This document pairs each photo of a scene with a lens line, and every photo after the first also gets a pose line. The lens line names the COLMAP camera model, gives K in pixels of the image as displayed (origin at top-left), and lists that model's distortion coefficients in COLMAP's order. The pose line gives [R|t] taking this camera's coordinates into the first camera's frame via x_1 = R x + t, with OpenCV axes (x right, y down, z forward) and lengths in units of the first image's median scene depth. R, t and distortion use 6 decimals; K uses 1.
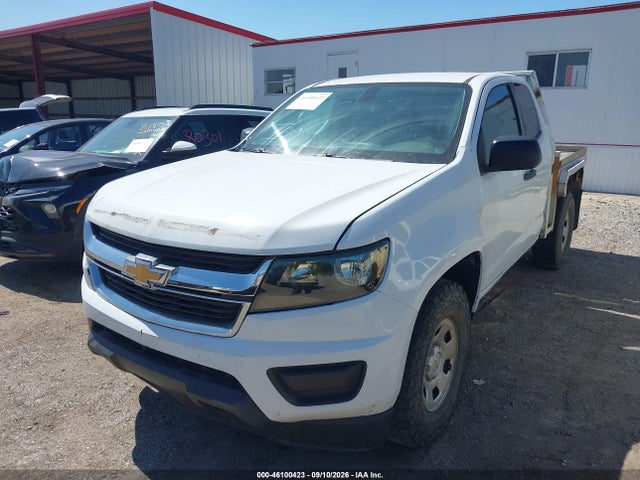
lens RADIAL K [[526.4, 0, 320.0], [0, 526.4, 240.0], [0, 0, 1]] dist [-0.010881, -0.002948]
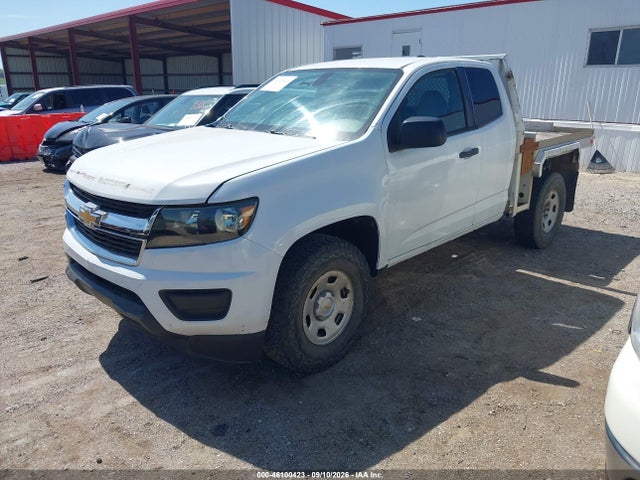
lens RADIAL K [[522.8, 0, 320.0], [0, 522.8, 240.0], [0, 0, 1]] dist [-0.006697, 0.002292]
pose [[0.984526, 0.053580, -0.166844, 0.221888], [-0.046203, 0.997788, 0.047786, 0.014774], [0.169035, -0.039338, 0.984825, -0.101796]]
